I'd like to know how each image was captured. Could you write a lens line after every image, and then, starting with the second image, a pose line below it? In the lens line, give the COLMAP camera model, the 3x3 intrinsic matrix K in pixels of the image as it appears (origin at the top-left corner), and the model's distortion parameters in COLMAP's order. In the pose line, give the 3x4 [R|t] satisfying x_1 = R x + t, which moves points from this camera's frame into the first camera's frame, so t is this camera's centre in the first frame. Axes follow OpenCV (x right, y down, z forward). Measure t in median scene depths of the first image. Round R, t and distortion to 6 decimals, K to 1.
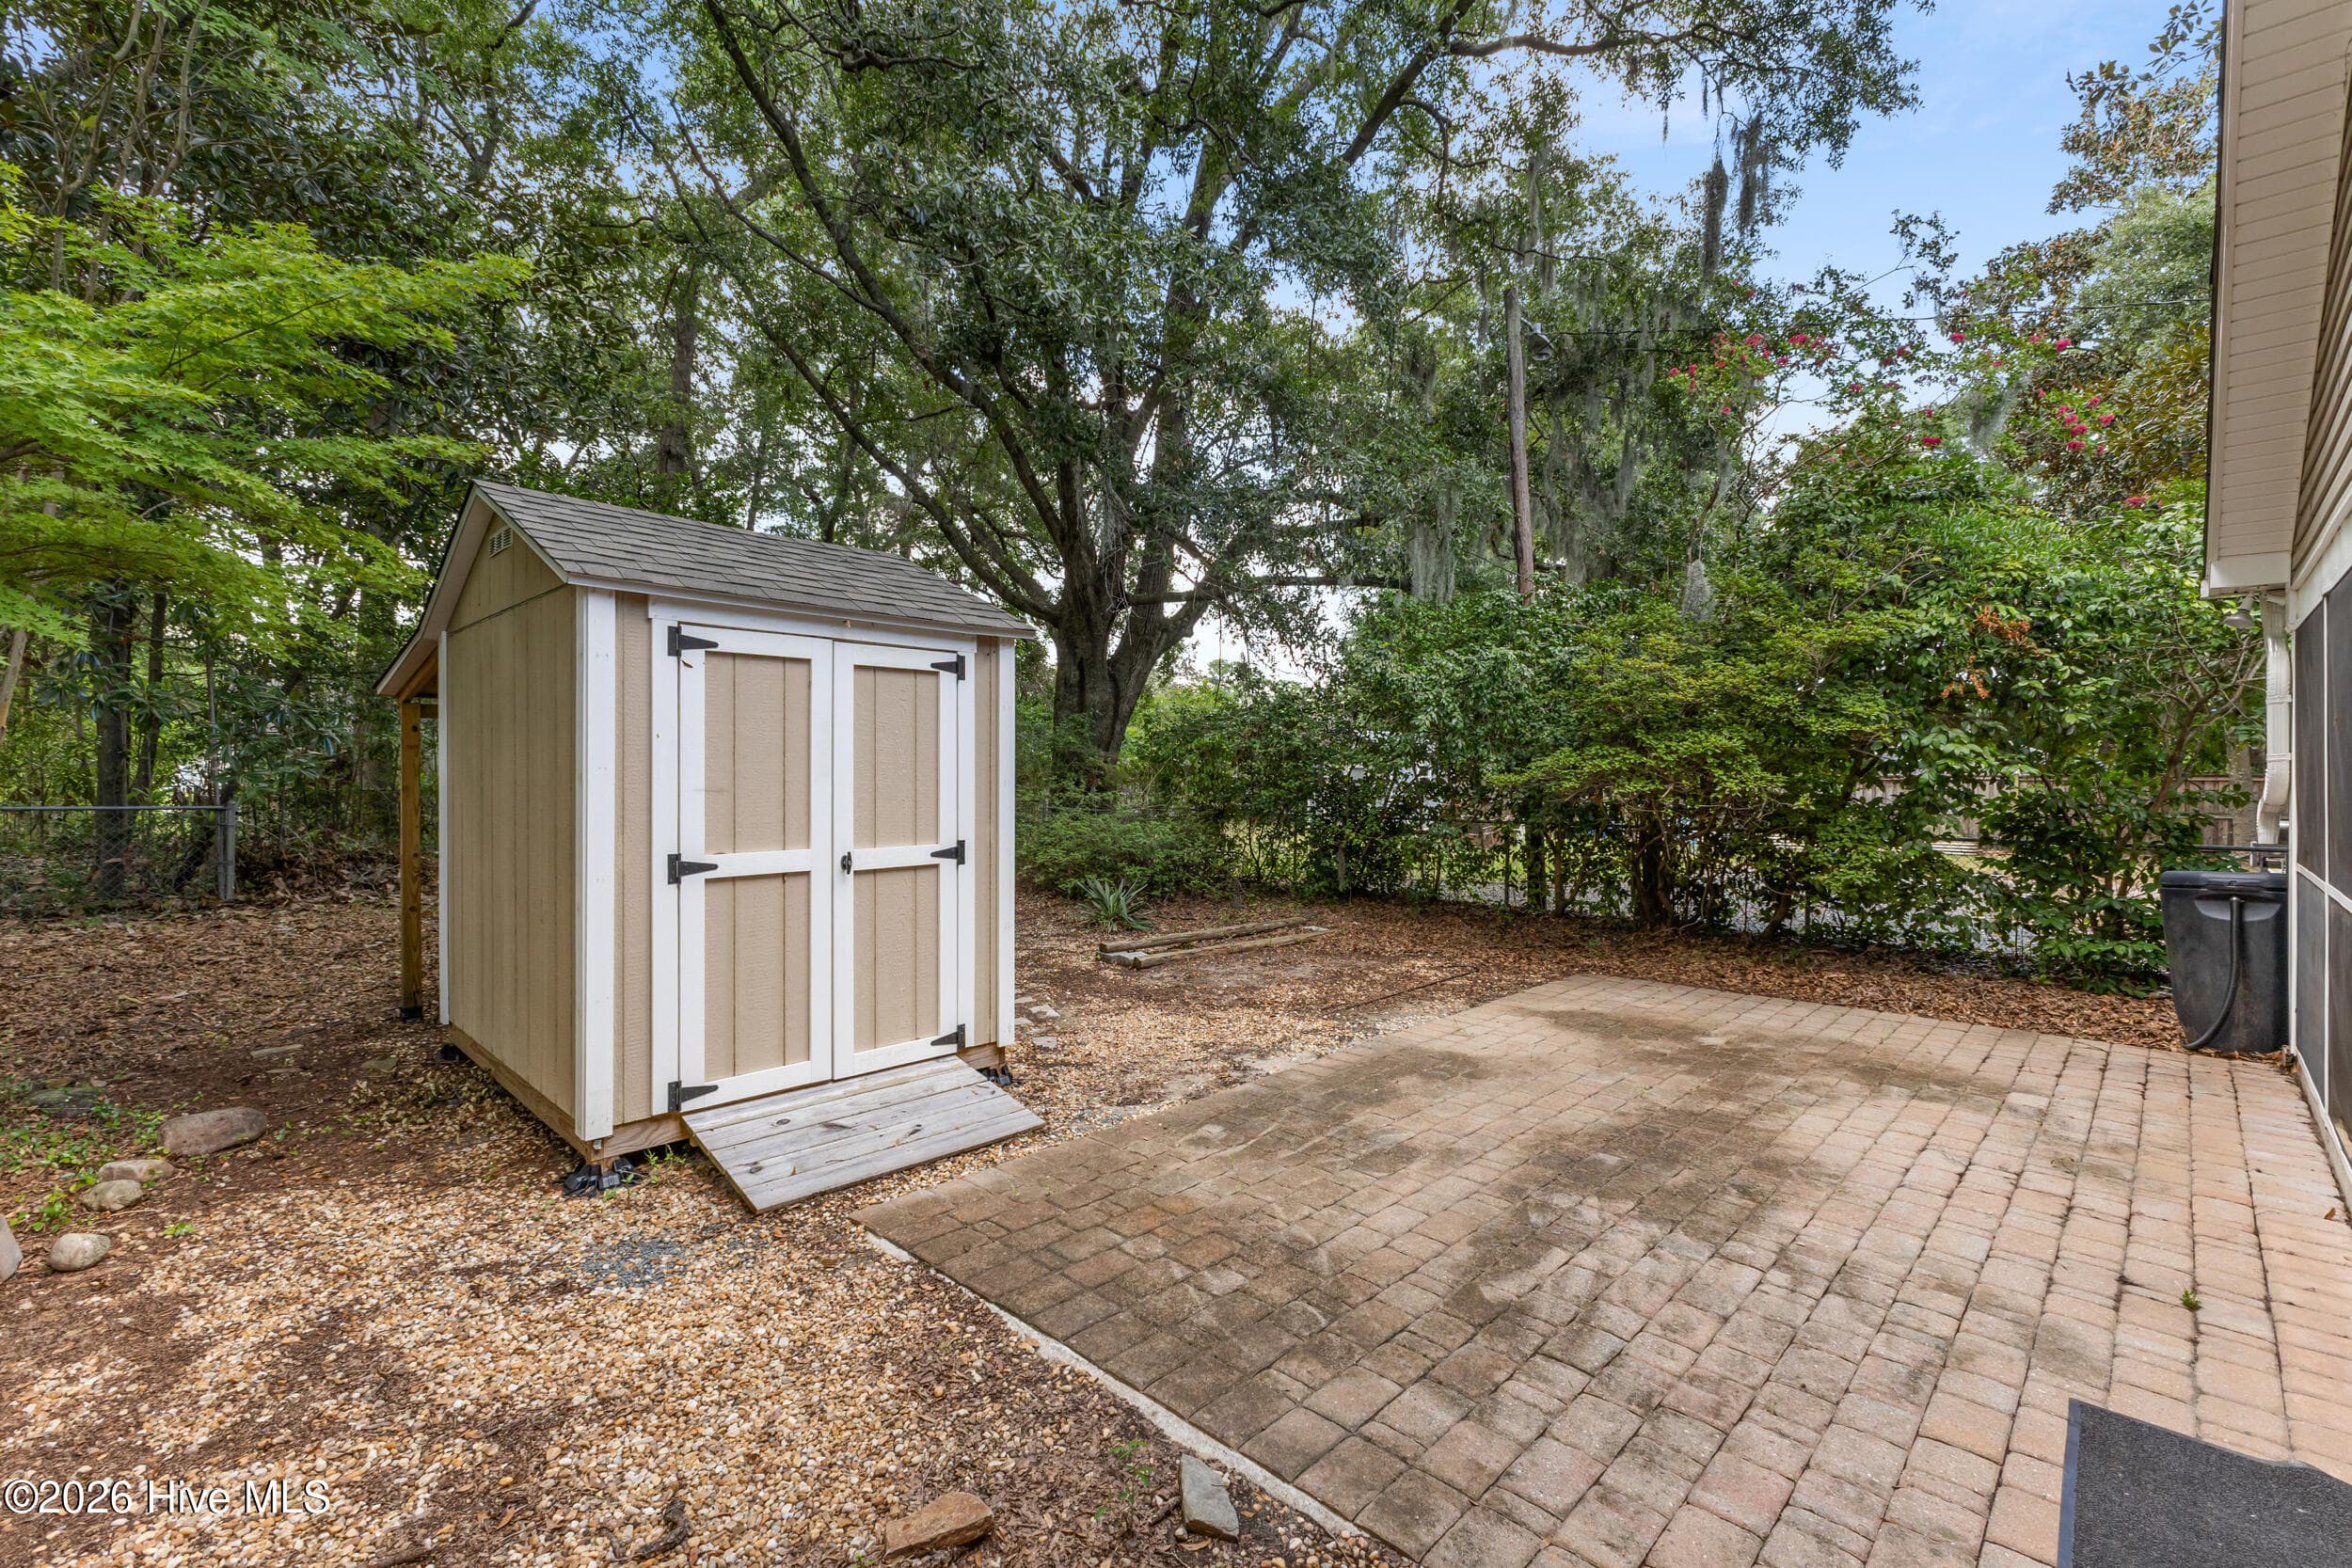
lens RADIAL K [[1020.6, 0, 1176.0], [0, 1020.6, 784.0], [0, 0, 1]] dist [0.007125, 0.000218]
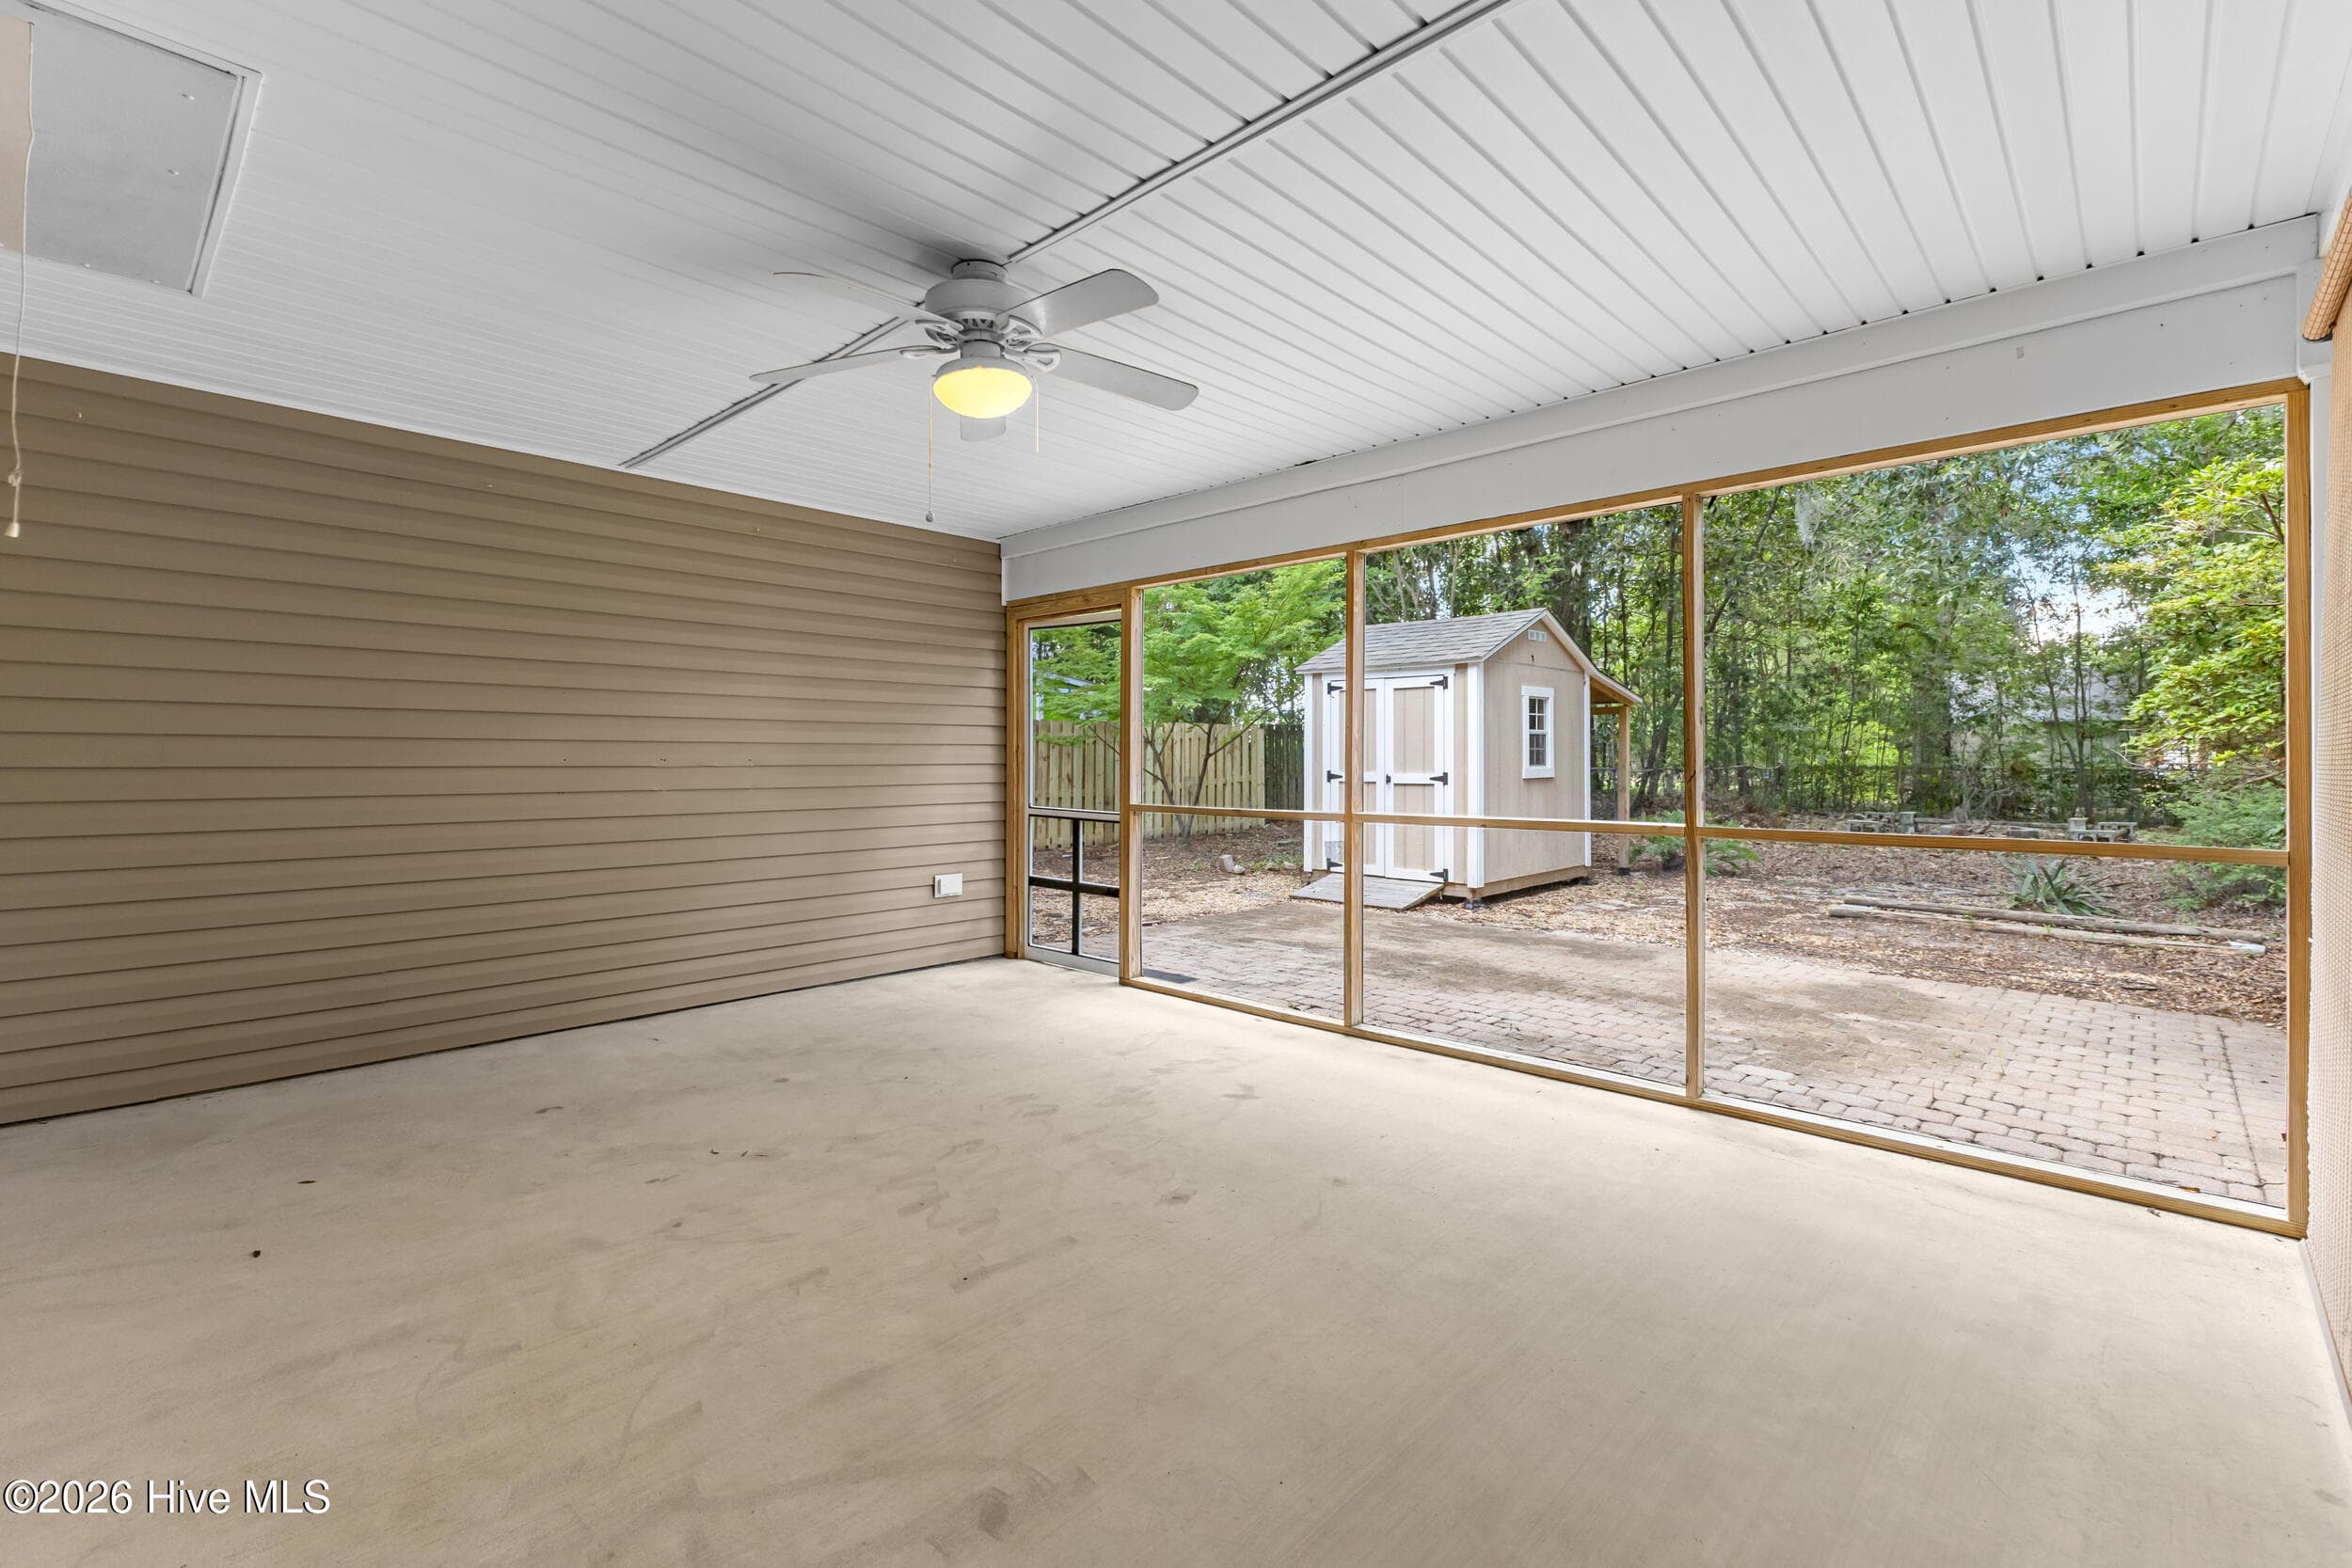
lens RADIAL K [[1020.6, 0, 1176.0], [0, 1020.6, 784.0], [0, 0, 1]] dist [0.007125, 0.000218]
pose [[0.020531, 0.025872, -0.999454, 1.714096], [-0.009418, 0.999626, 0.025683, 0.032837], [0.999745, 0.008886, 0.020767, 0.458461]]
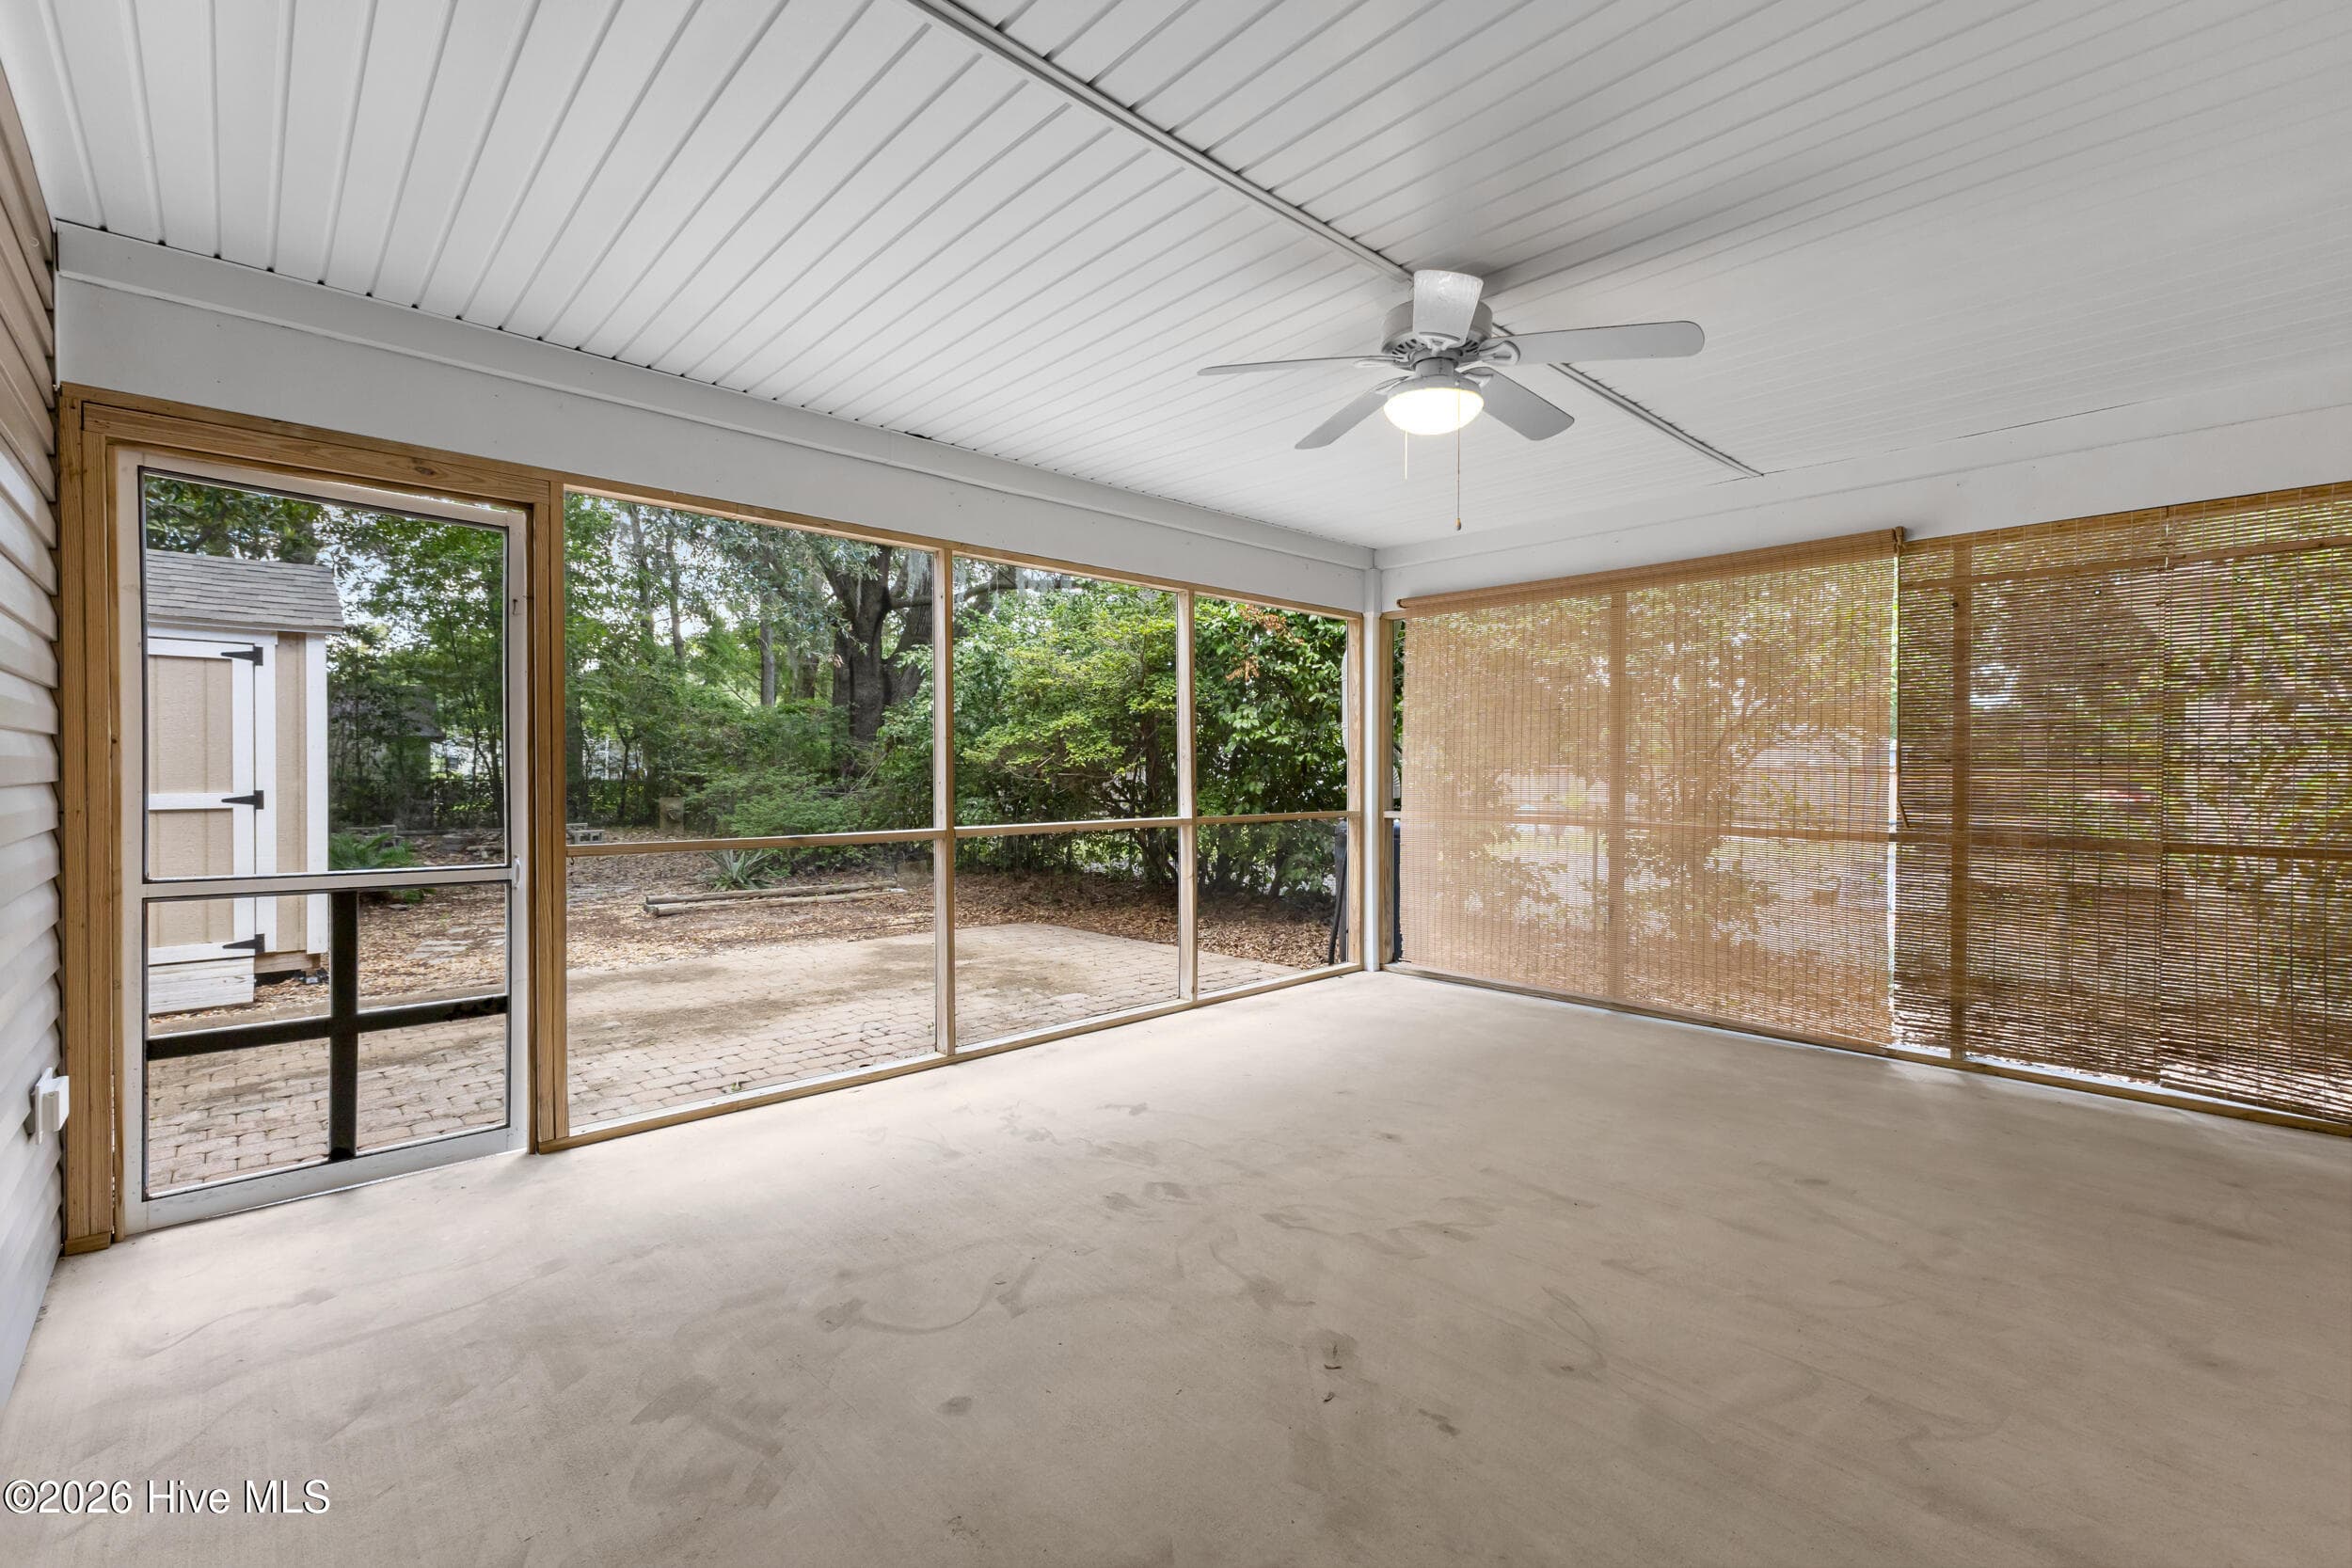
lens RADIAL K [[1020.6, 0, 1176.0], [0, 1020.6, 784.0], [0, 0, 1]] dist [0.007125, 0.000218]
pose [[0.999103, 0.001487, -0.042322, 1.004510], [-0.001352, 0.999994, 0.003224, 0.041629], [0.042326, -0.003164, 0.999099, -0.243569]]
